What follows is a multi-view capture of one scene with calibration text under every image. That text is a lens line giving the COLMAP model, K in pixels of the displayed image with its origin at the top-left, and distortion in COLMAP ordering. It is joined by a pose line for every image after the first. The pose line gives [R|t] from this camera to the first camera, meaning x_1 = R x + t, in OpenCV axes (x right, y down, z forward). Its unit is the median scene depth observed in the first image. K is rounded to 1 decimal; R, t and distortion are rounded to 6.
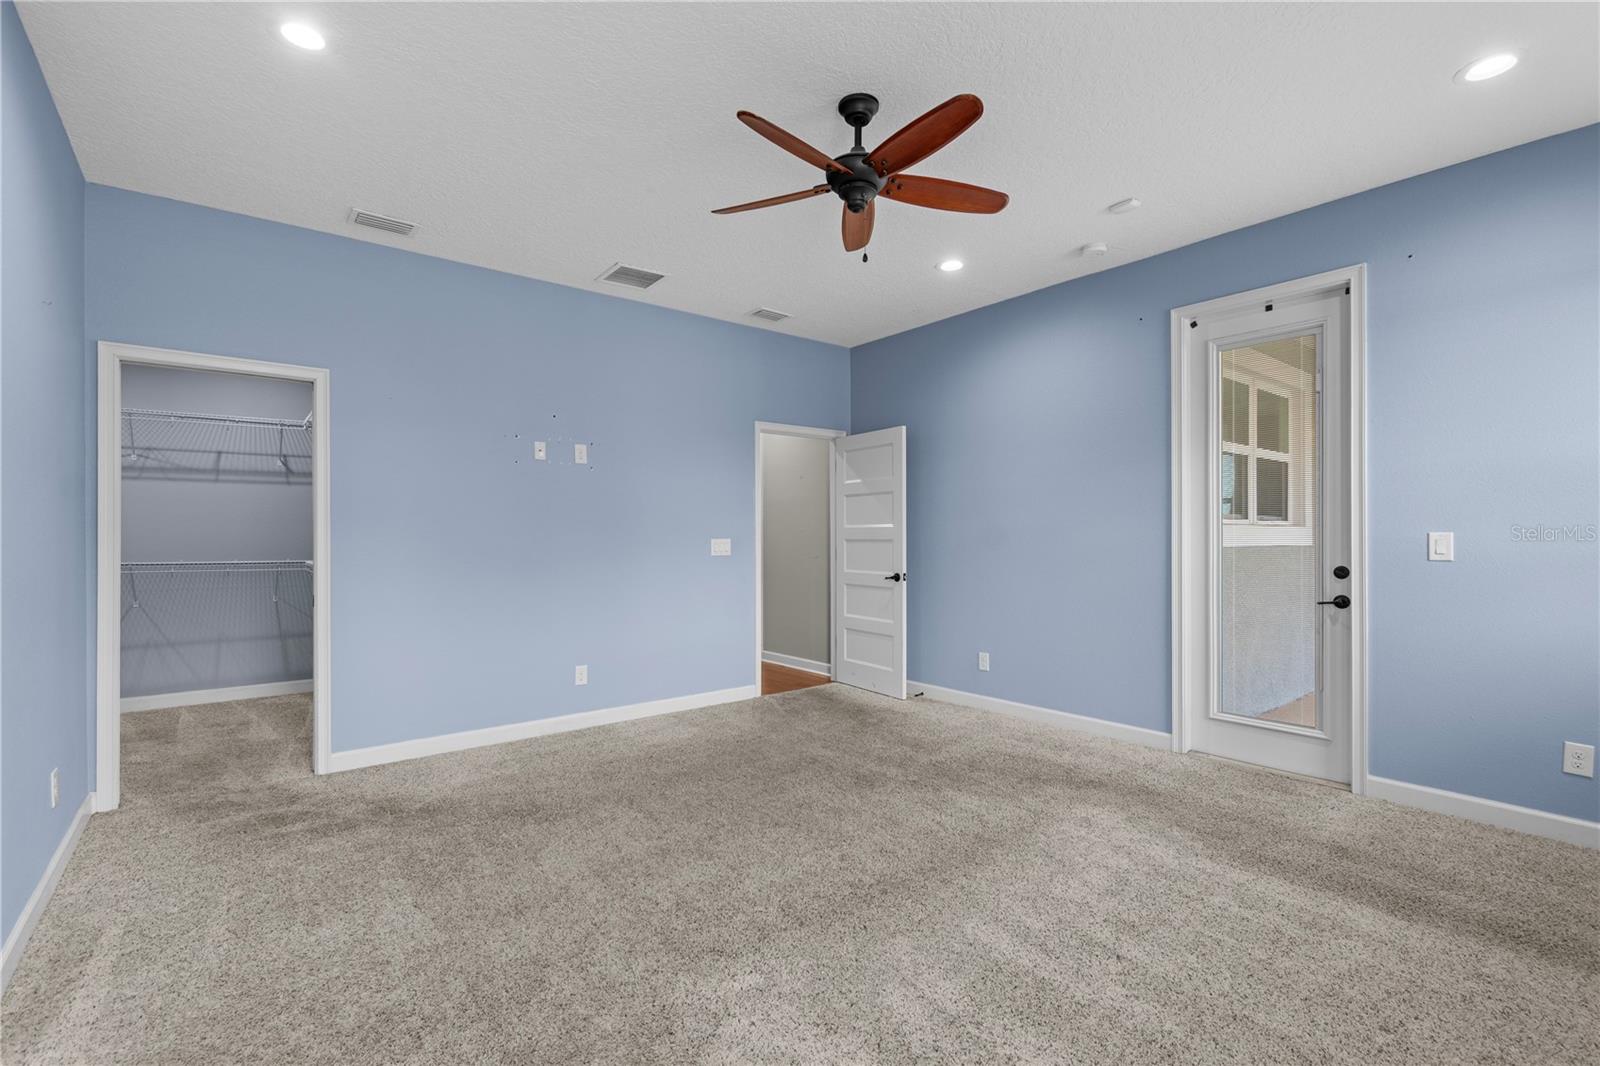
lens RADIAL K [[709.7, 0, 793.2], [0, 709.7, 535.9], [0, 0, 1]] dist [0.011001, -0.000107]
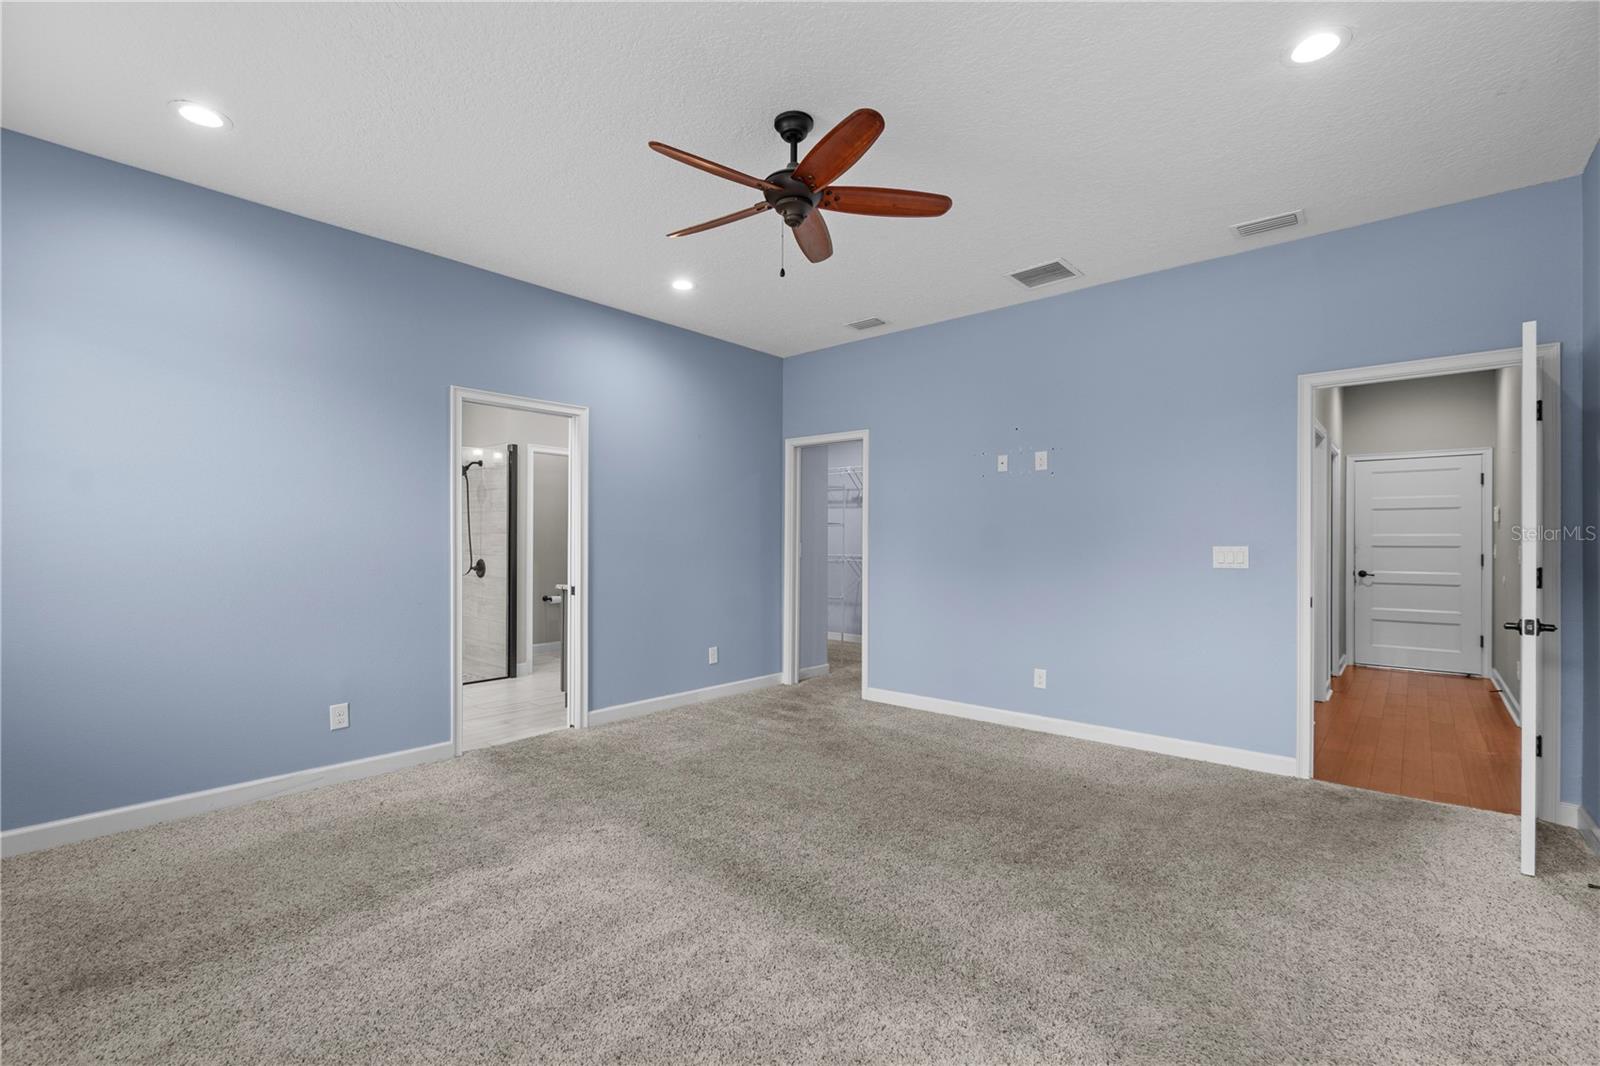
lens RADIAL K [[709.7, 0, 793.2], [0, 709.7, 535.9], [0, 0, 1]] dist [0.011001, -0.000107]
pose [[0.185736, -0.002223, -0.982597, 0.777701], [-0.001987, 0.999995, -0.002638, -0.005488], [0.982598, 0.002442, 0.185731, 0.568288]]
